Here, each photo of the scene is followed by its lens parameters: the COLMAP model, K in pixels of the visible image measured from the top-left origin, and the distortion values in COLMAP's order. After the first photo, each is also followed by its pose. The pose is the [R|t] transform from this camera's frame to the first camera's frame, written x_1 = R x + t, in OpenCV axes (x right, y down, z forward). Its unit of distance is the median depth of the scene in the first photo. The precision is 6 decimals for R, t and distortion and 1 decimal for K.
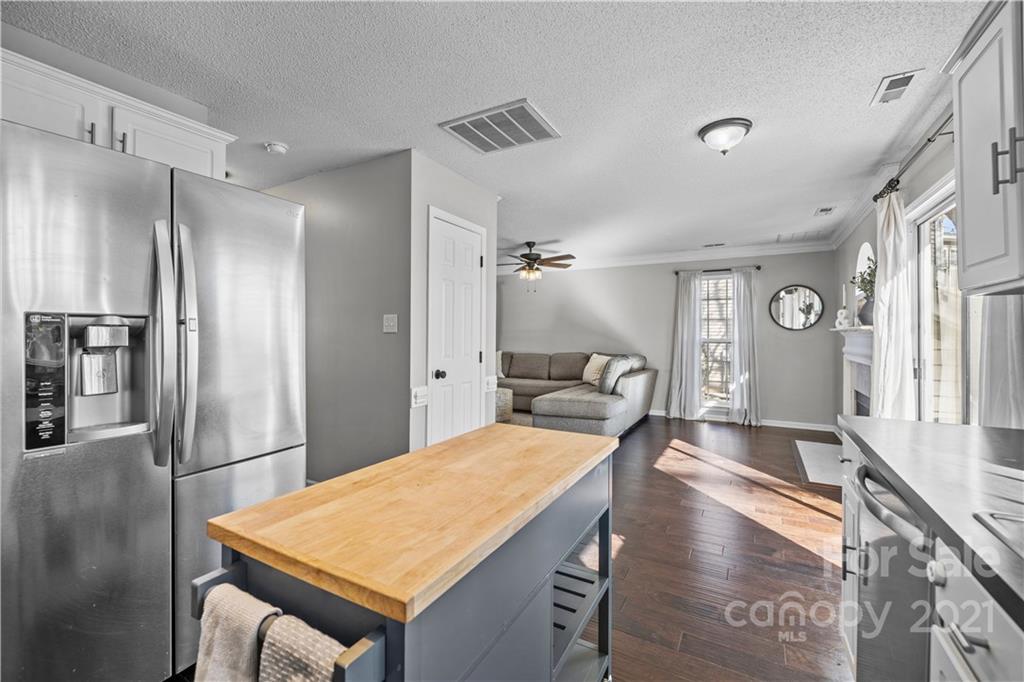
lens RADIAL K [[435.5, 0, 511.7], [0, 435.5, 330.7], [0, 0, 1]] dist [-0.000584, -0.000001]
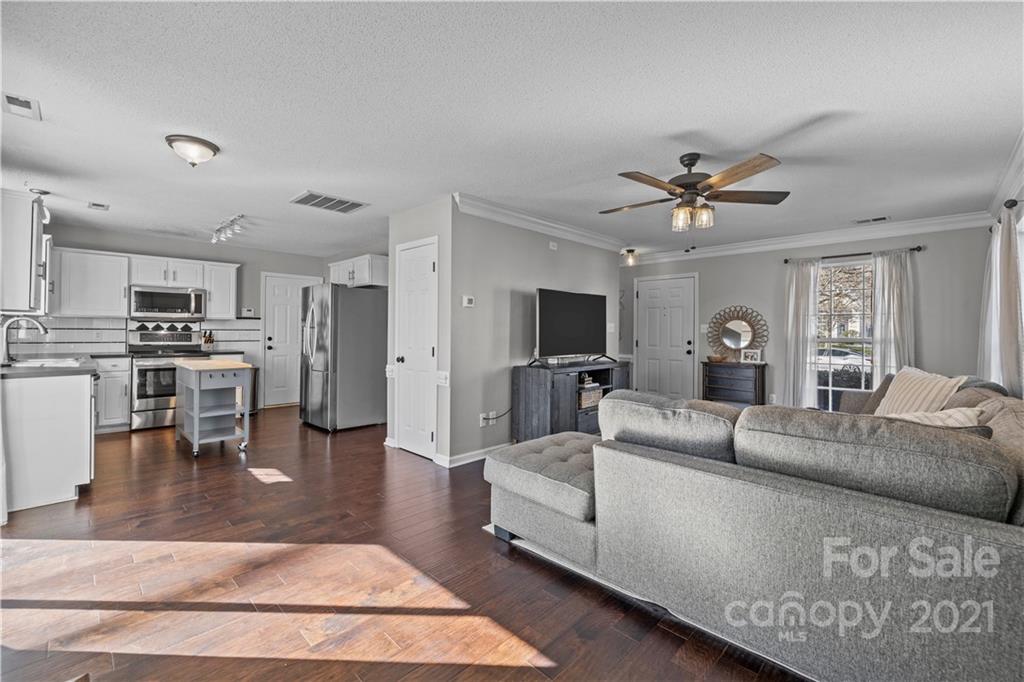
lens RADIAL K [[435.5, 0, 511.7], [0, 435.5, 330.7], [0, 0, 1]] dist [-0.000584, -0.000001]
pose [[-0.268286, -0.013832, -0.963240, 1.116334], [0.000318, 0.999896, -0.014448, 0.026699], [0.963339, -0.004183, -0.268253, 1.739892]]
